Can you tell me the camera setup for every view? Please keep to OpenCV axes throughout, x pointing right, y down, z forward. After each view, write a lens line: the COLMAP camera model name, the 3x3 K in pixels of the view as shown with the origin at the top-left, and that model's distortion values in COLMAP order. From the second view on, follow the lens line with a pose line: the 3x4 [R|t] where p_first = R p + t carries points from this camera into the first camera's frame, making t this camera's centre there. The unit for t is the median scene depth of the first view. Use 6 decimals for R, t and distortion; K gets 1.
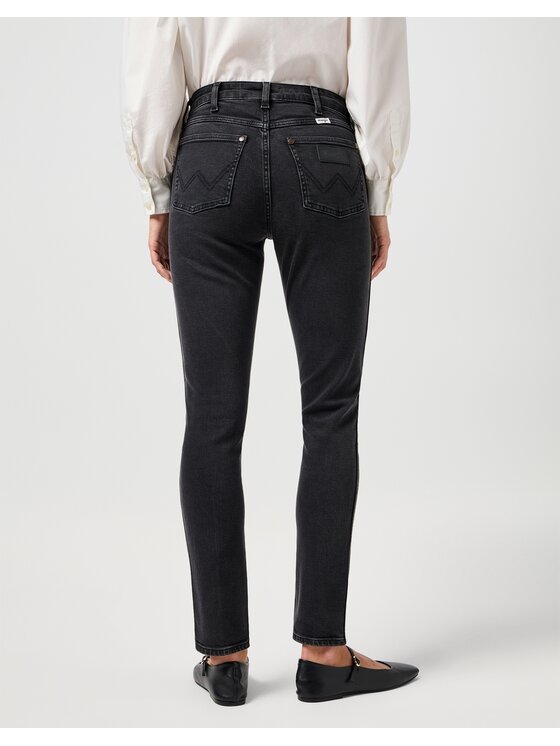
lens RADIAL K [[556.3, 0, 280.0], [0, 556.3, 373.0], [0, 0, 1]] dist [0.000266, 0.000500]
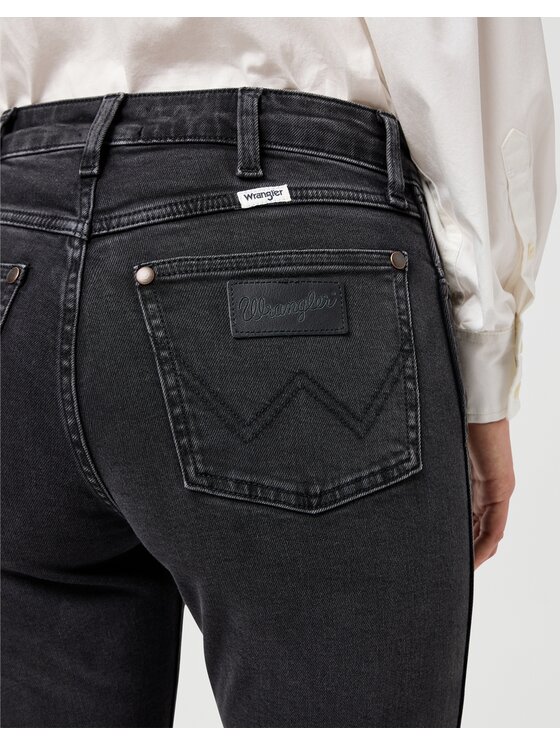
lens RADIAL K [[556.3, 0, 280.0], [0, 556.3, 373.0], [0, 0, 1]] dist [0.000266, 0.000500]
pose [[0.947811, 0.031306, -0.317291, 0.188980], [-0.032419, 0.999473, 0.001771, -0.360497], [0.317179, 0.008608, 0.948327, 0.719704]]
